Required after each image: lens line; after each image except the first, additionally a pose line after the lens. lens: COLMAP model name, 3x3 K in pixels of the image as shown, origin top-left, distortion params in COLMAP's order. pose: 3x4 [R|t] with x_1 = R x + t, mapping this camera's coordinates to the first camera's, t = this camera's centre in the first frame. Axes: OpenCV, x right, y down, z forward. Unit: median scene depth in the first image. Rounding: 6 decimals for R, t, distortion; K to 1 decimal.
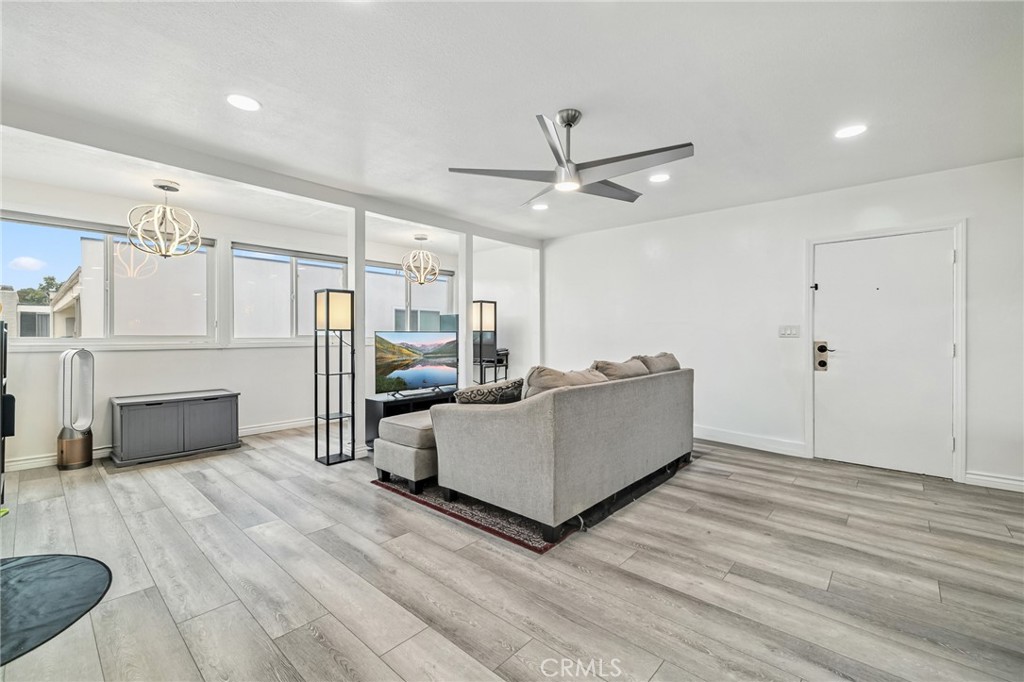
lens RADIAL K [[442.9, 0, 515.4], [0, 442.9, 338.1], [0, 0, 1]] dist [0.004742, -0.000437]
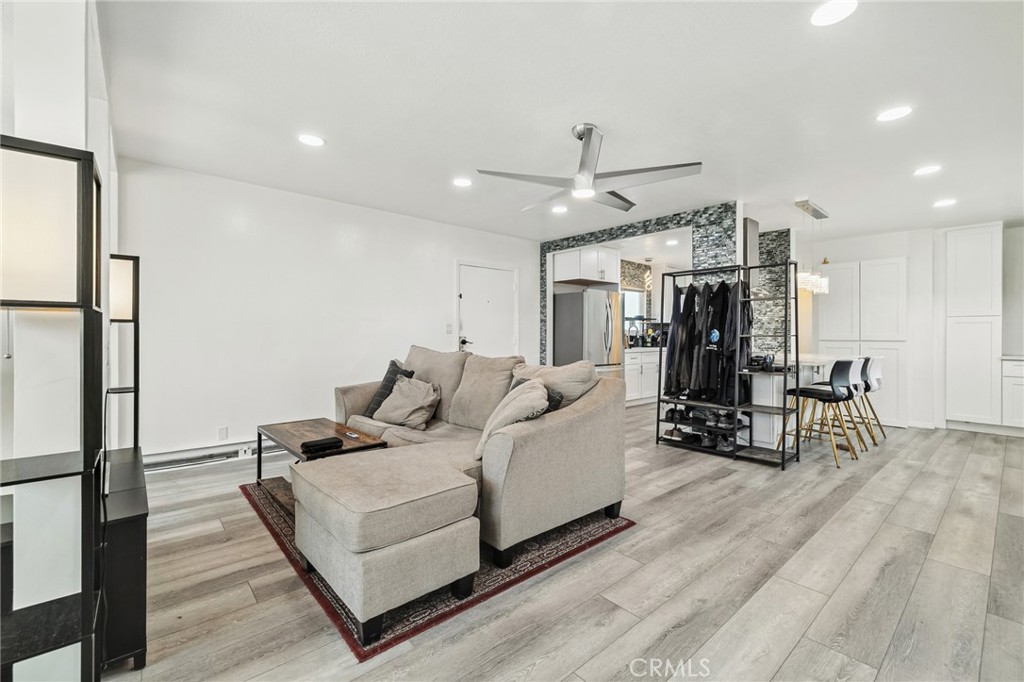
lens RADIAL K [[442.9, 0, 517.1], [0, 442.9, 336.1], [0, 0, 1]] dist [0.004742, -0.000437]
pose [[0.102695, -0.001603, 0.994712, -1.152793], [0.000626, 0.999999, 0.001547, 0.007968], [-0.994713, 0.000463, 0.102696, 1.246679]]
